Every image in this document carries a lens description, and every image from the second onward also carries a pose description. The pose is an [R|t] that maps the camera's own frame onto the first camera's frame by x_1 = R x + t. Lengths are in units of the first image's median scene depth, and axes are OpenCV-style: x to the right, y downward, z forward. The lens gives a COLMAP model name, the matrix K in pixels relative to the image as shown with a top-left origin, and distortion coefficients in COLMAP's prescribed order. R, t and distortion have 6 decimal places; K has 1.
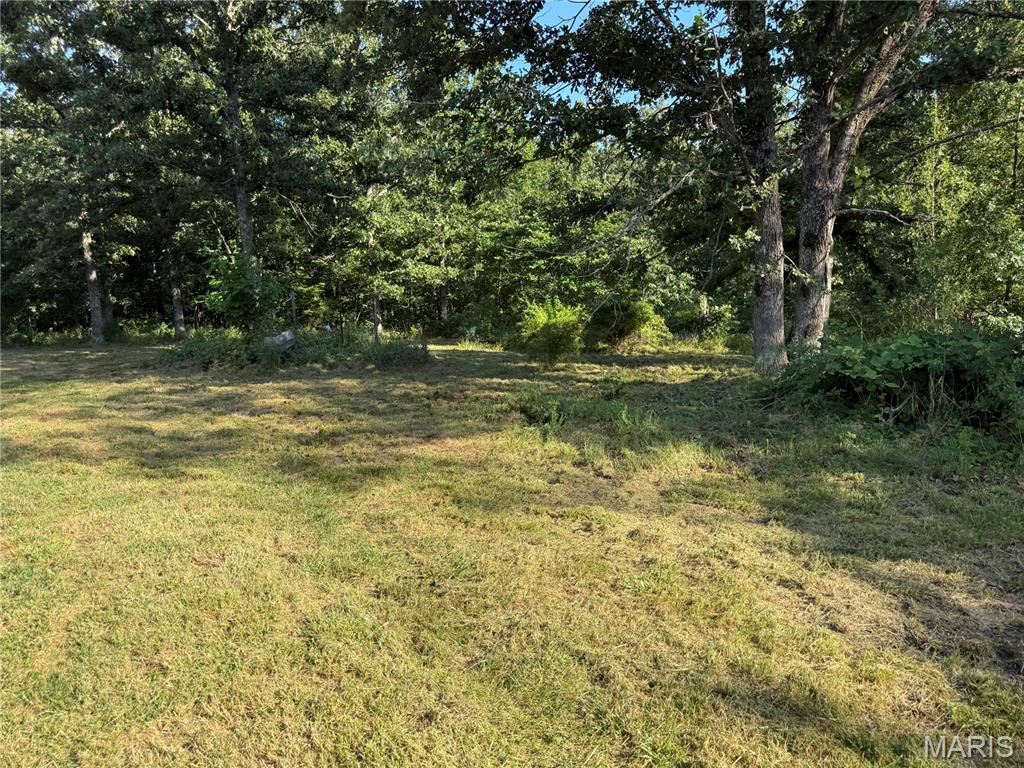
lens RADIAL K [[714.4, 0, 509.6], [0, 714.4, 379.3], [0, 0, 1]] dist [-0.003498, -0.007150]
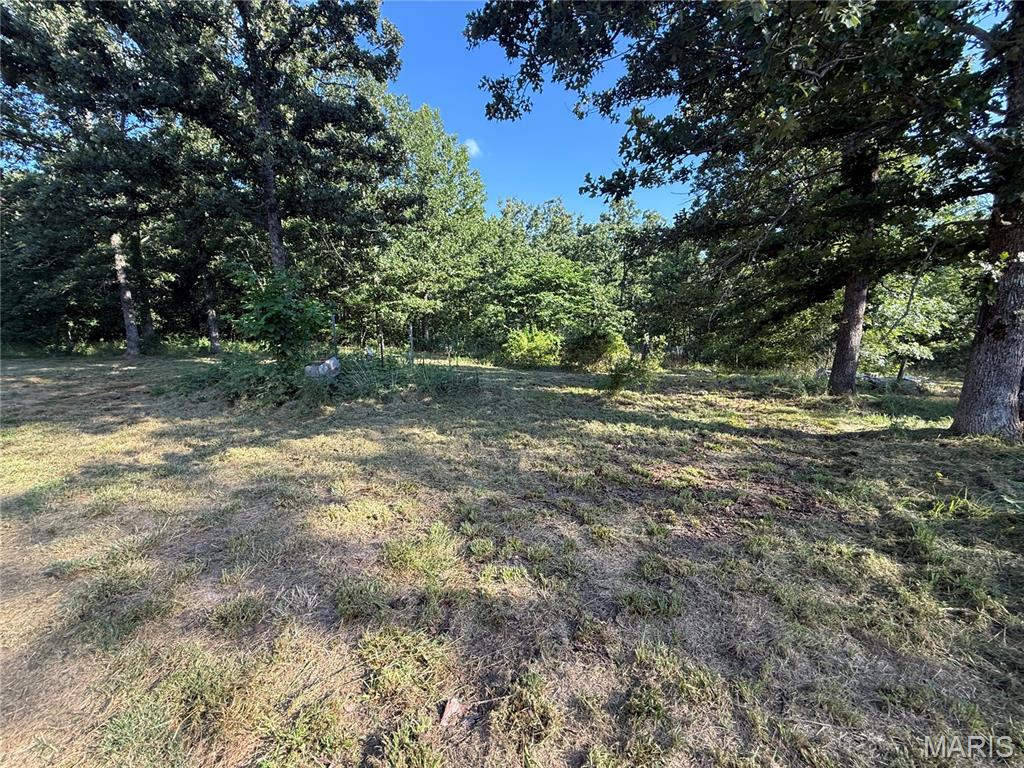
lens RADIAL K [[404.6, 0, 498.9], [0, 404.6, 376.0], [0, 0, 1]] dist [0.000490, -0.000236]
pose [[0.986969, 0.005856, 0.160803, -0.098268], [-0.008253, 0.999864, 0.014247, -0.029072], [-0.160698, -0.015389, 0.986884, 0.246566]]
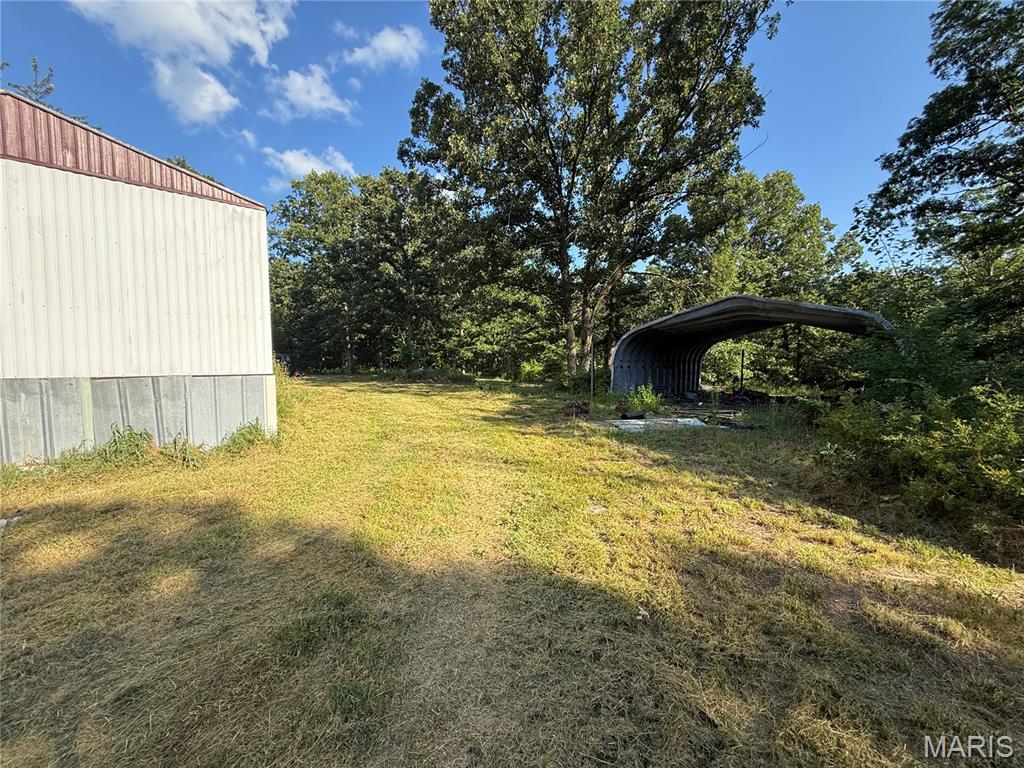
lens RADIAL K [[404.6, 0, 510.2], [0, 404.6, 378.6], [0, 0, 1]] dist [0.000490, -0.000236]
pose [[0.994850, 0.029029, -0.097113, 0.102515], [-0.035776, 0.997011, -0.068473, 0.038785], [0.094835, 0.071595, 0.992915, -0.303778]]
